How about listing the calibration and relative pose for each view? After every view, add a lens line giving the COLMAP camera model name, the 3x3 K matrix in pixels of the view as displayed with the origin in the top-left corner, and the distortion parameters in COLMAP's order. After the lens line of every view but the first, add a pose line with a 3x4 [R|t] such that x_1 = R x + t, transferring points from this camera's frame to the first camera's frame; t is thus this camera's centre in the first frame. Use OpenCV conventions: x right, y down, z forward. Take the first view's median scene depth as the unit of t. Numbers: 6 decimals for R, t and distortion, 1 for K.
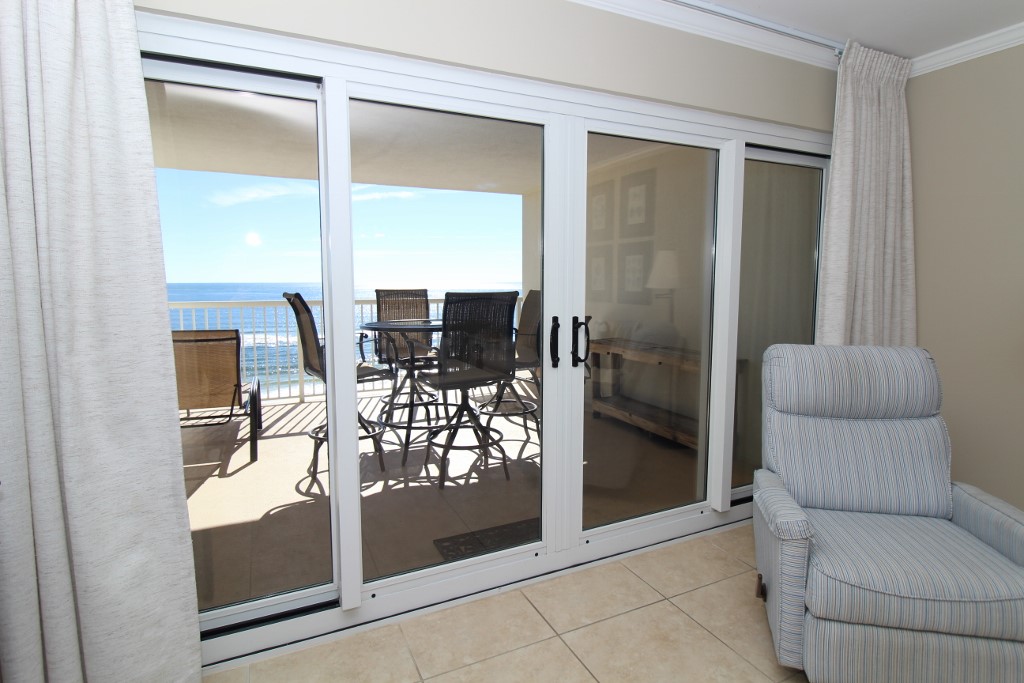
lens RADIAL K [[504.4, 0, 505.1], [0, 504.4, 330.1], [0, 0, 1]] dist [-0.004564, -0.001192]
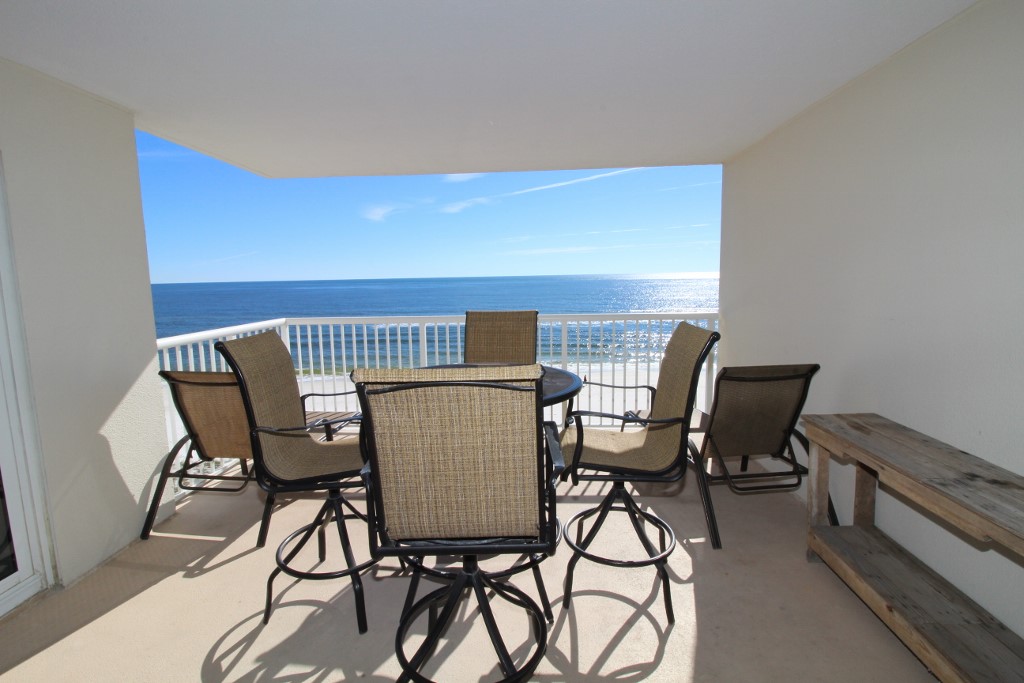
lens RADIAL K [[471.8, 0, 512.3], [0, 471.8, 332.9], [0, 0, 1]] dist [-0.004039, -0.011327]
pose [[0.874544, 0.061906, -0.480979, 0.164808], [-0.040975, 0.997705, 0.053910, -0.119143], [0.483212, -0.027439, 0.875073, 0.540499]]
